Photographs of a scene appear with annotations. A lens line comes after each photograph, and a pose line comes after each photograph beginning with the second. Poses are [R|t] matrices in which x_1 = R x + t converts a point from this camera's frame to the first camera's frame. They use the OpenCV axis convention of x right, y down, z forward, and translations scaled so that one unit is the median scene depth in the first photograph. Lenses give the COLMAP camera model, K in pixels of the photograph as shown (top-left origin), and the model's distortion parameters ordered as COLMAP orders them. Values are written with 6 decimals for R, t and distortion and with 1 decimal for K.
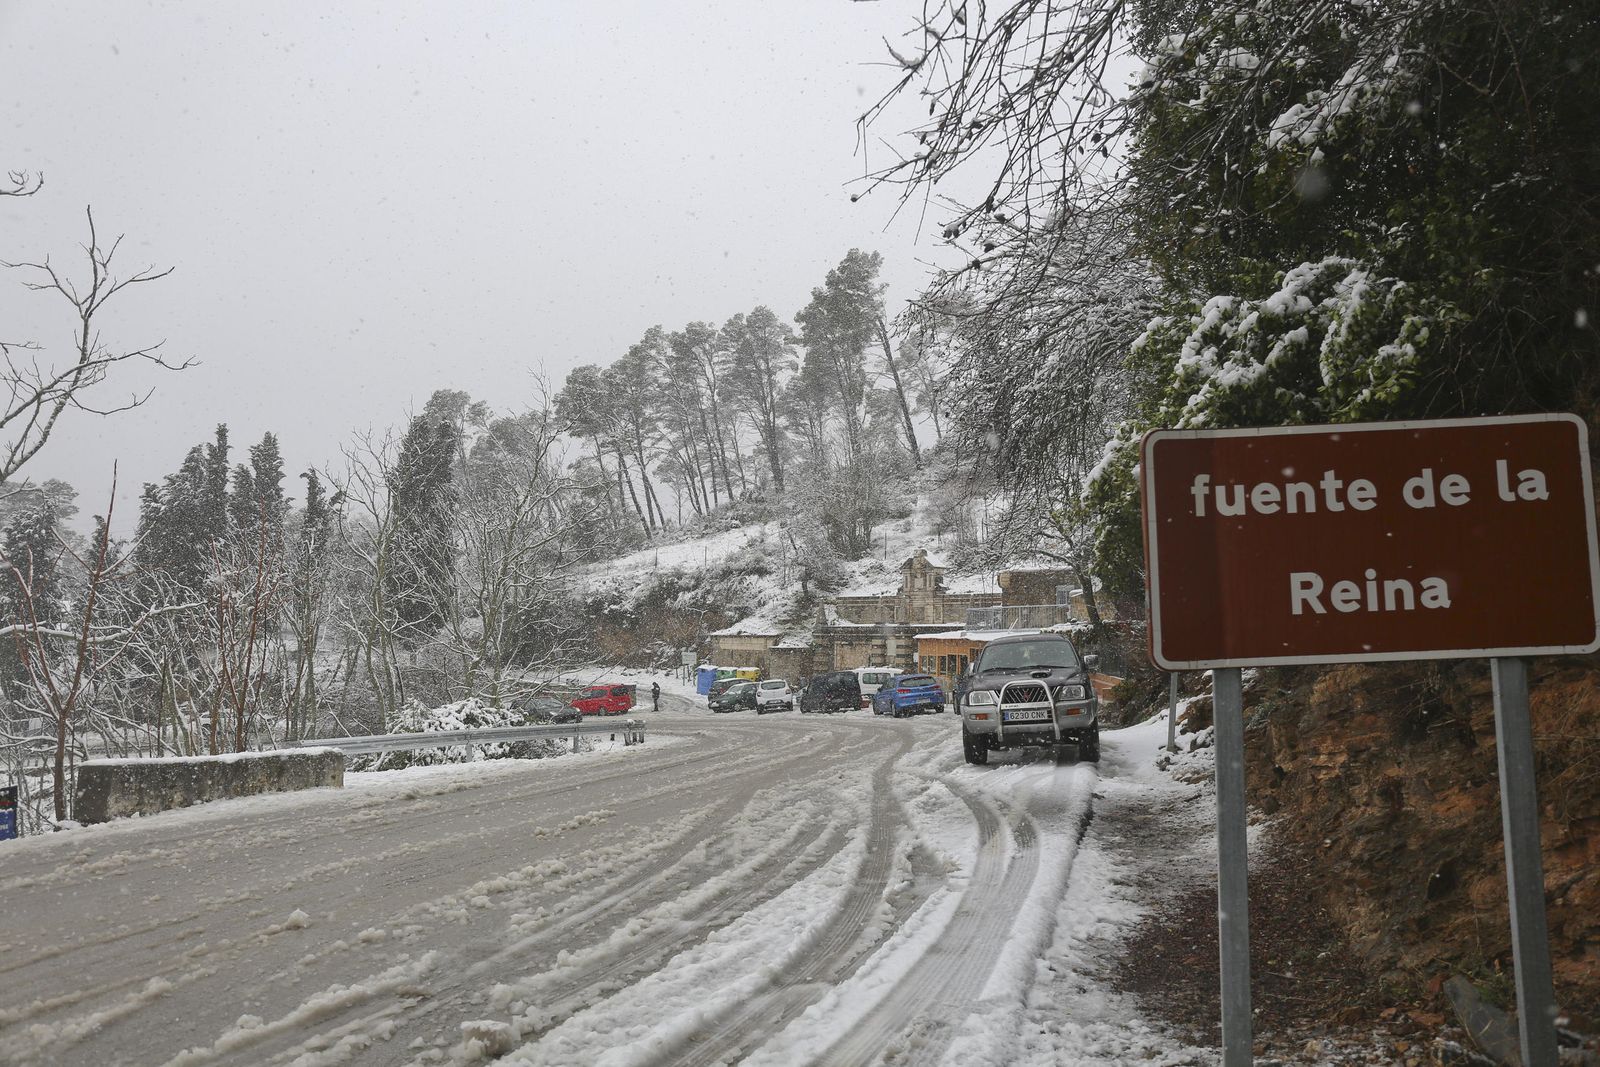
lens RADIAL K [[1092.2, 0, 800.0], [0, 1092.2, 533.5], [0, 0, 1]] dist [-0.110802, 0.092644]
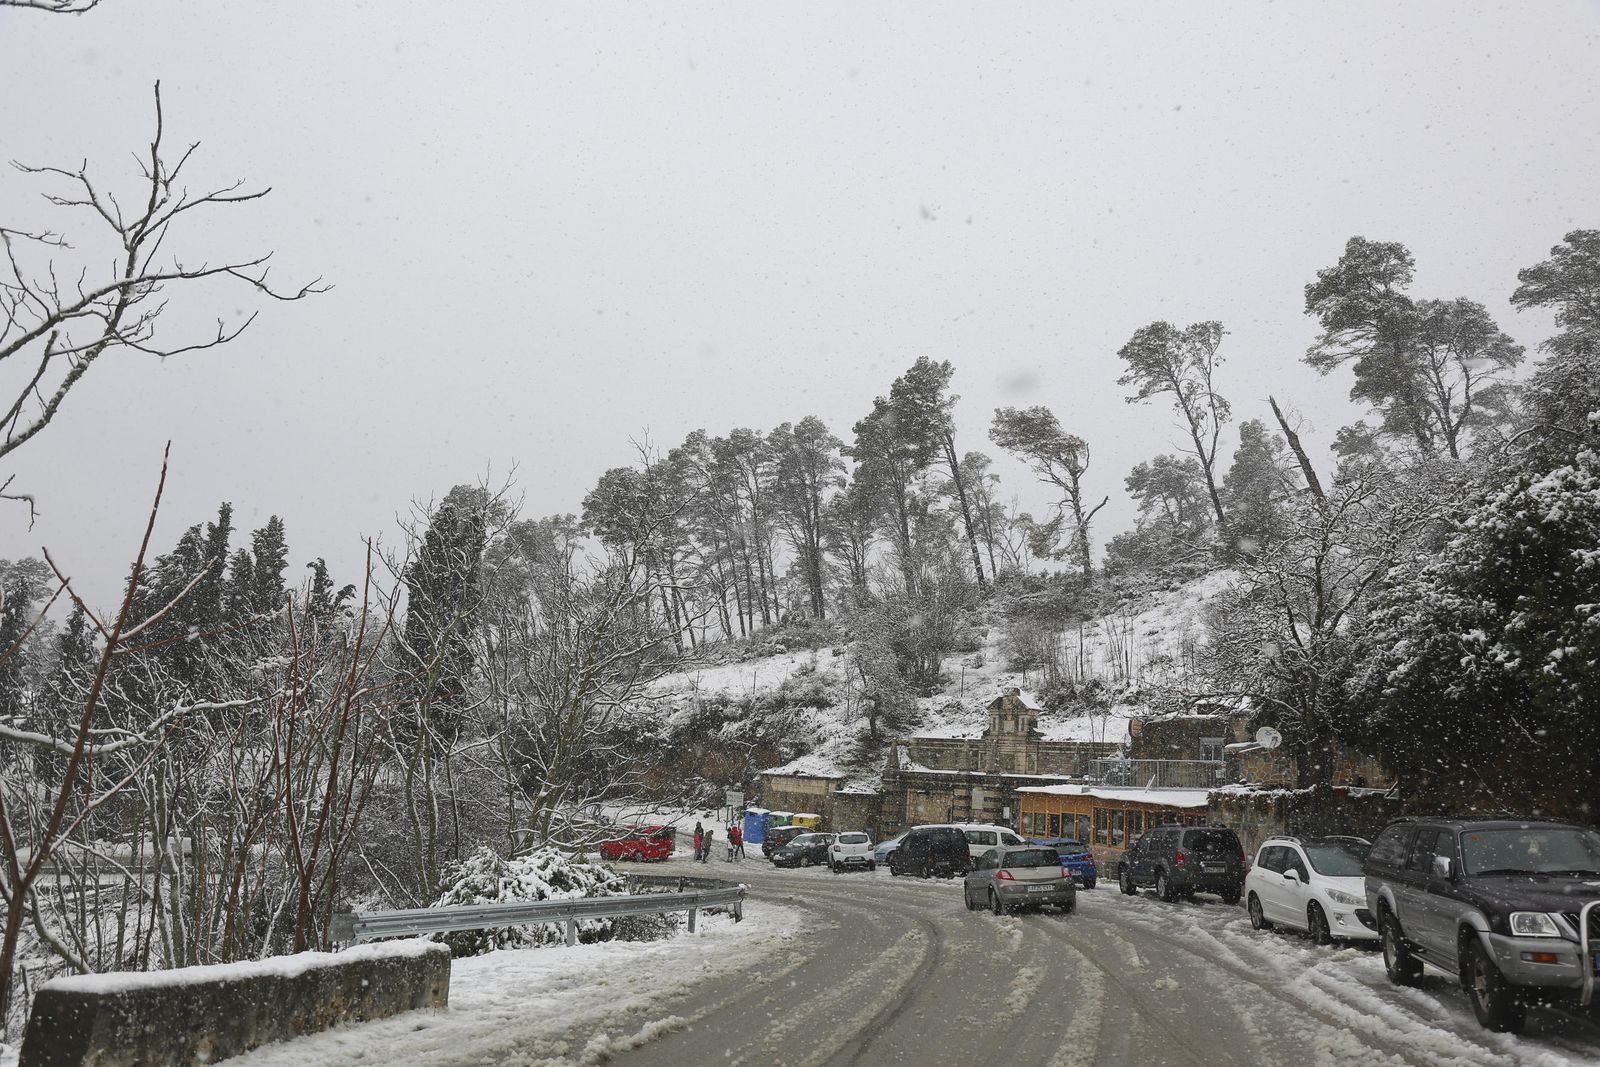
lens RADIAL K [[1148.9, 0, 800.0], [0, 1148.9, 533.5], [0, 0, 1]] dist [-0.102793, 0.093646]
pose [[0.998470, 0.053721, -0.013142, -0.046844], [-0.054871, 0.991966, -0.113985, 0.005012], [0.006913, 0.114532, 0.993396, 0.064314]]
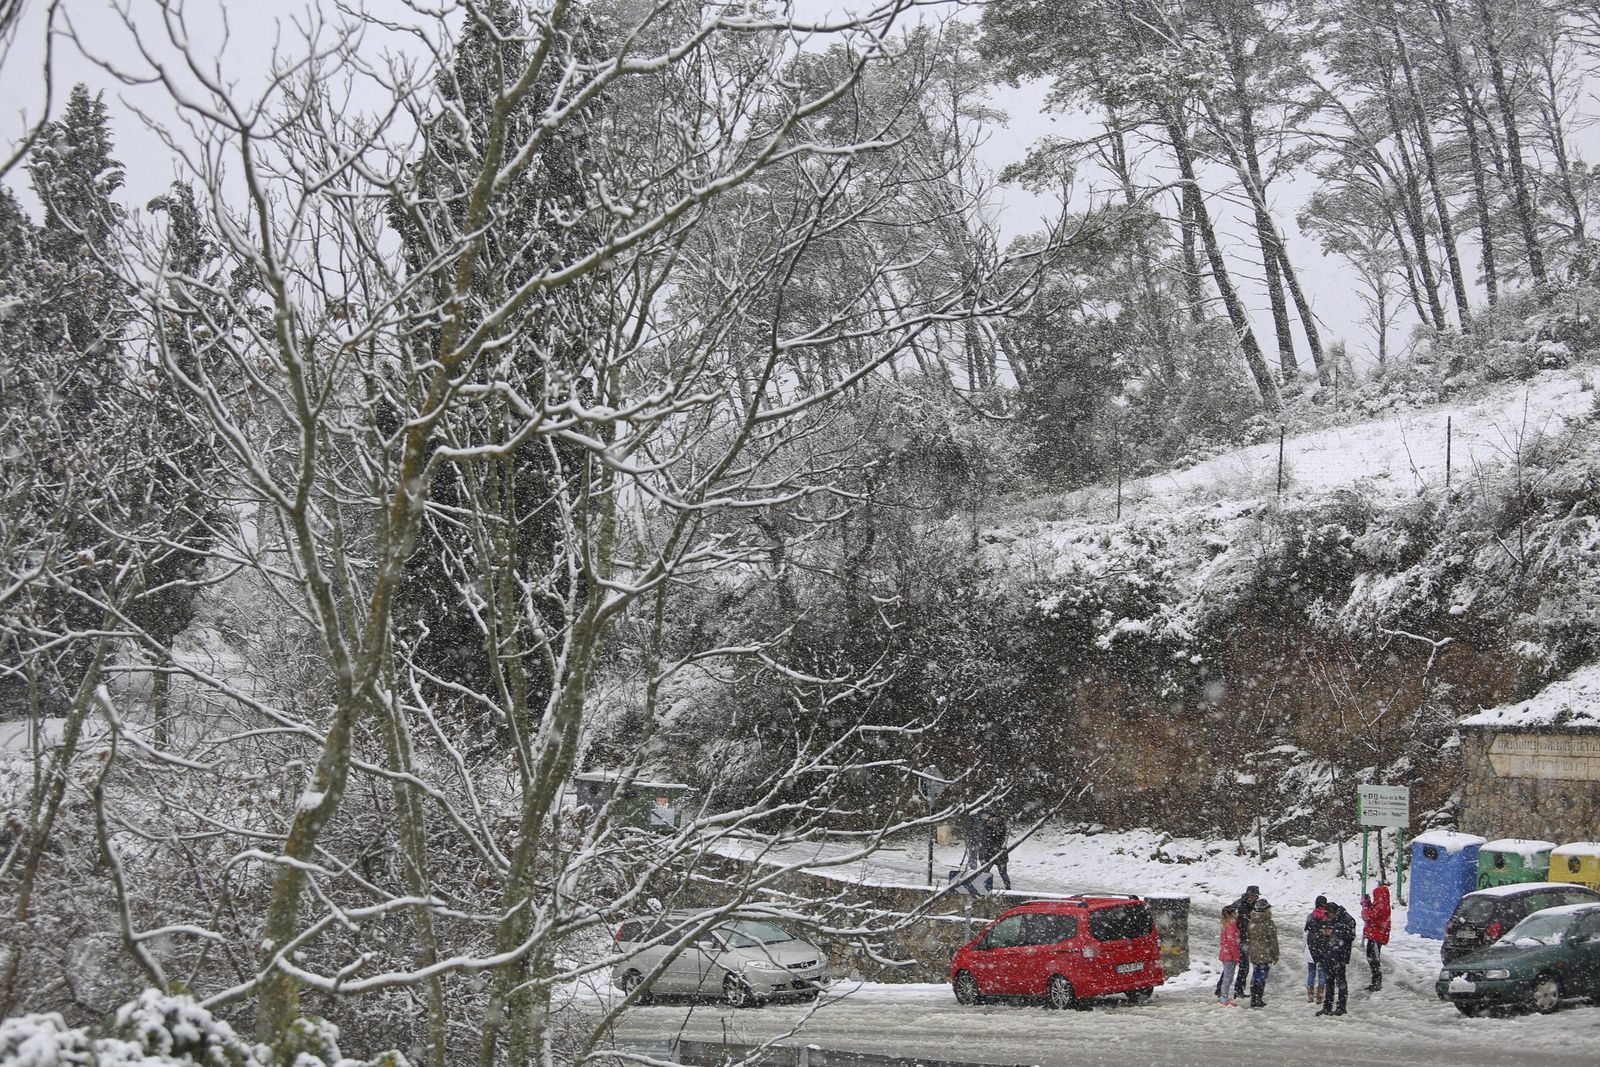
lens RADIAL K [[3170.9, 0, 800.0], [0, 3170.9, 533.5], [0, 0, 1]] dist [-0.344255, 0.476537]
pose [[0.955380, 0.003446, -0.295358, -0.007059], [0.005186, 0.999582, 0.028435, 0.019382], [0.295333, -0.028698, 0.954963, 0.177629]]
